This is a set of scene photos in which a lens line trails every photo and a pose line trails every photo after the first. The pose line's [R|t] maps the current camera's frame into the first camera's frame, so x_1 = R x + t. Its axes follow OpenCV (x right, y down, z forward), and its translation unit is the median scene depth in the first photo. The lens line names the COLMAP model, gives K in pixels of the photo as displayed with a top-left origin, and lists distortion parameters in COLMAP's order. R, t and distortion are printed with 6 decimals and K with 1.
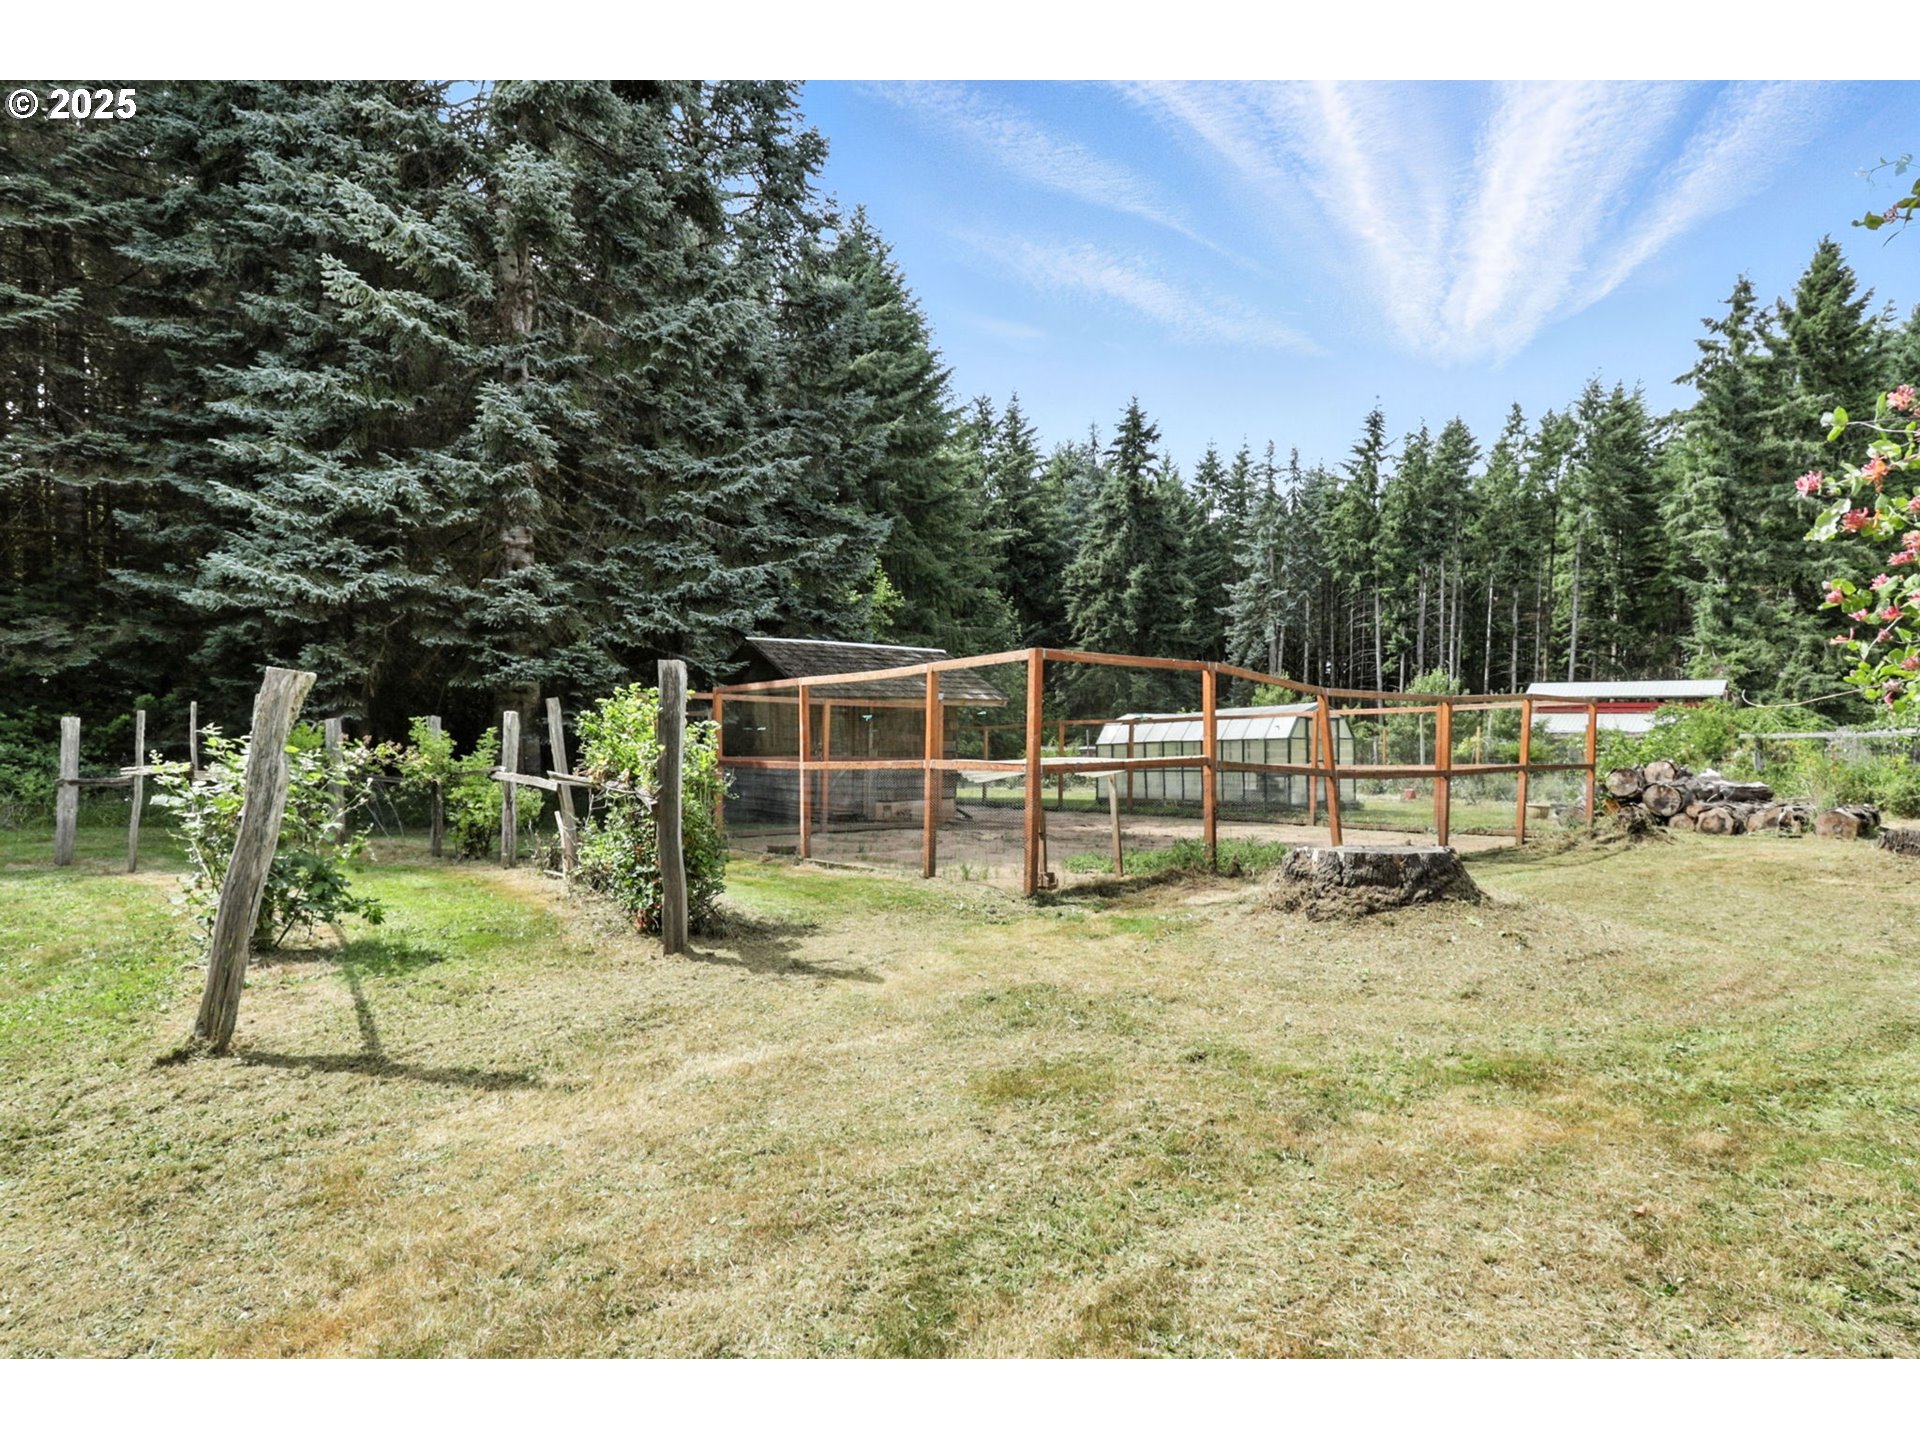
lens RADIAL K [[949.7, 0, 991.6], [0, 949.7, 773.8], [0, 0, 1]] dist [0.000642, 0.008220]
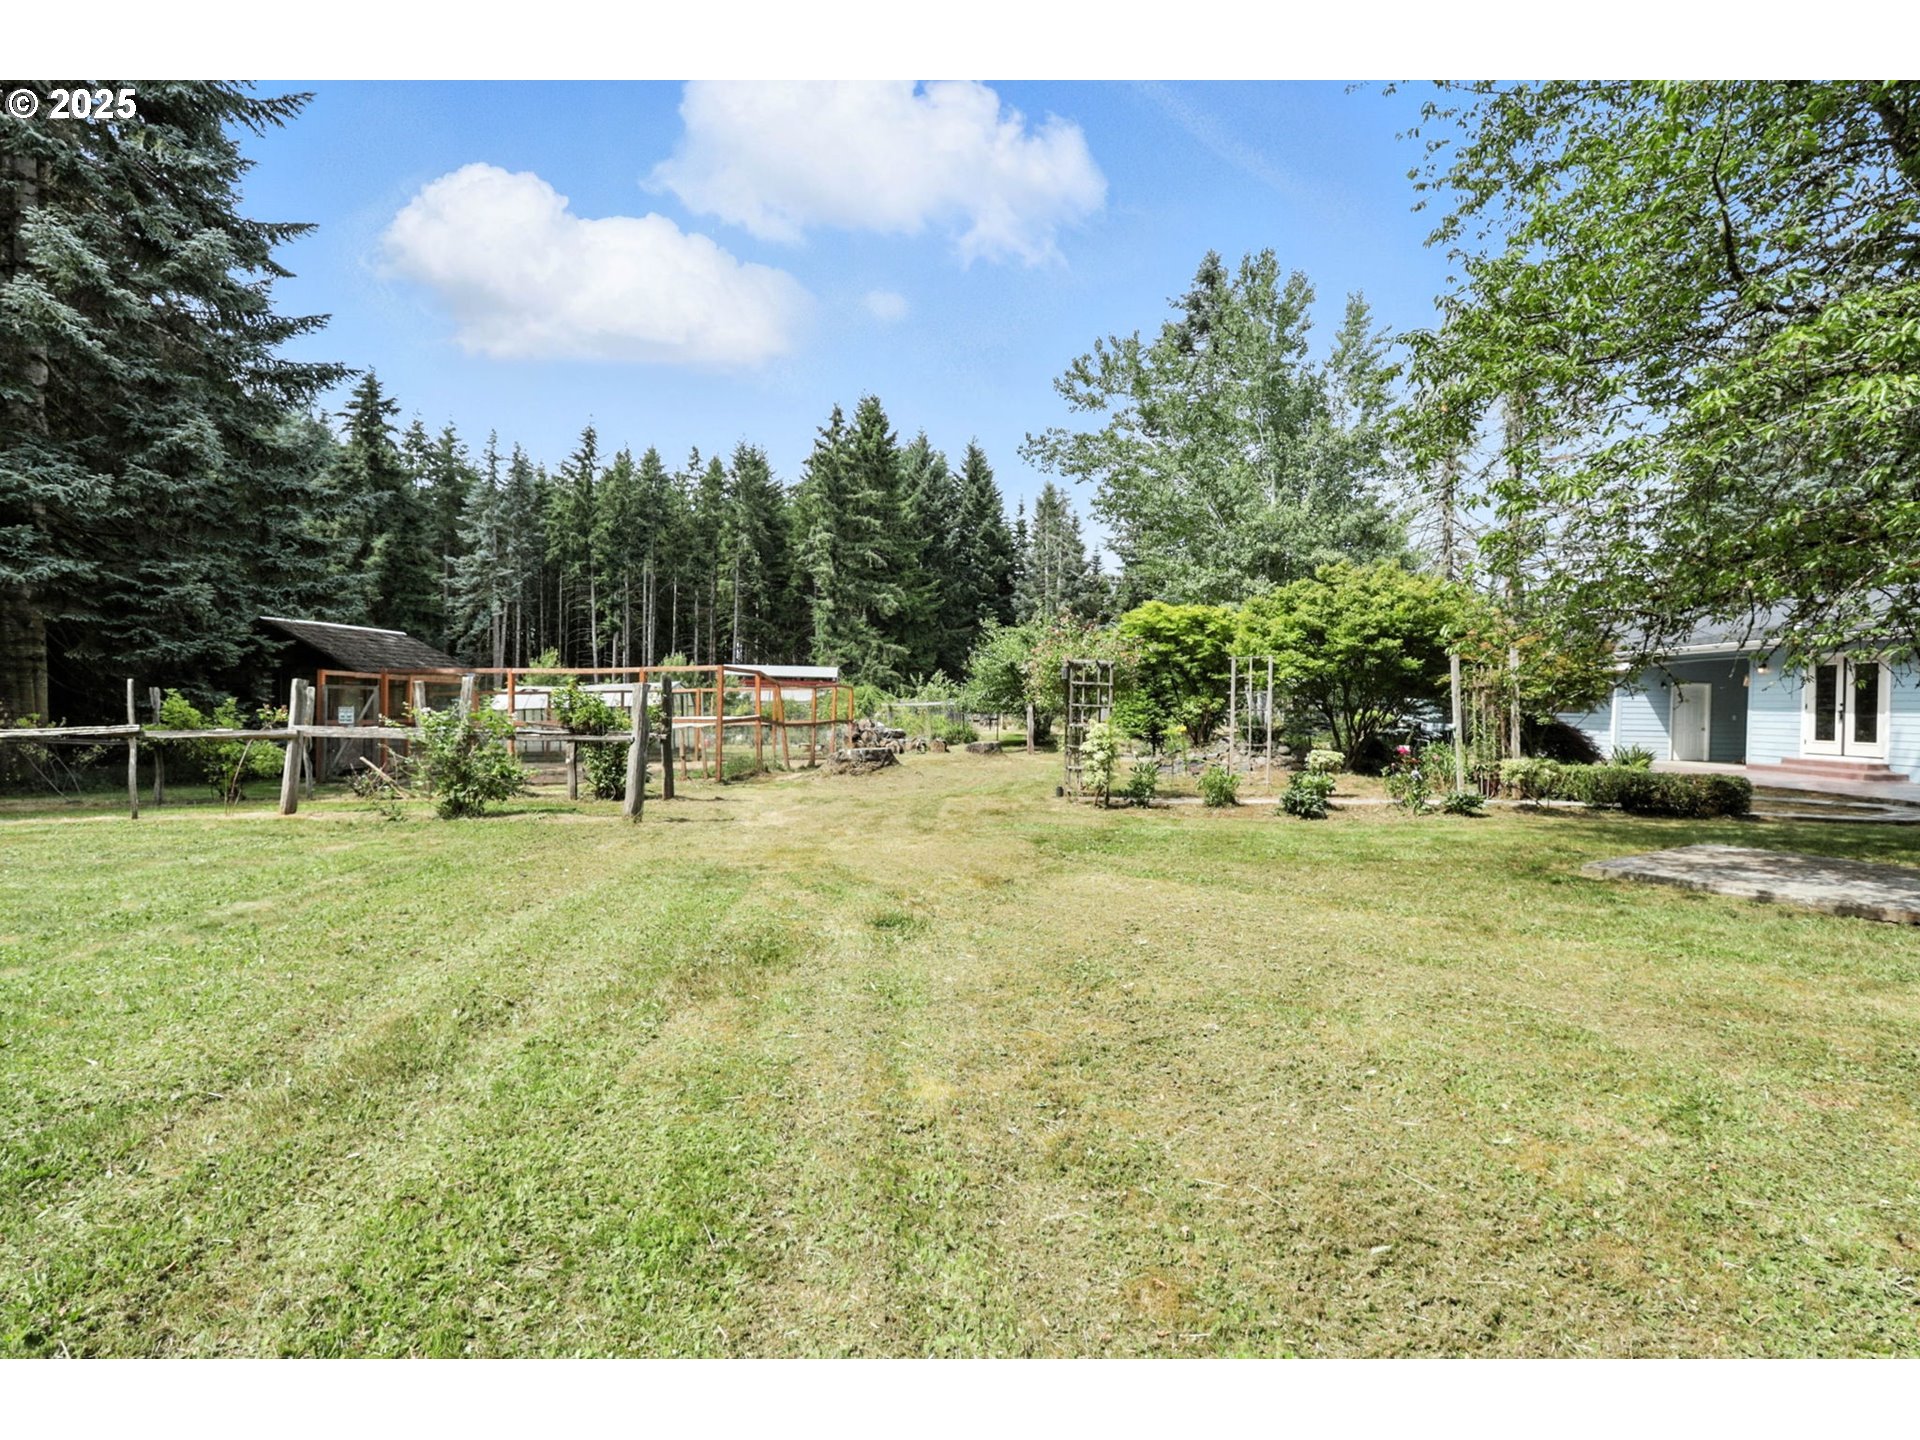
lens RADIAL K [[902.6, 0, 962.2], [0, 902.6, 709.8], [0, 0, 1]] dist [0.000123, -0.000792]
pose [[0.671460, -0.001840, 0.741038, -0.122658], [0.025709, 0.999453, -0.020814, 0.003178], [-0.740594, 0.033027, 0.671140, -0.083313]]
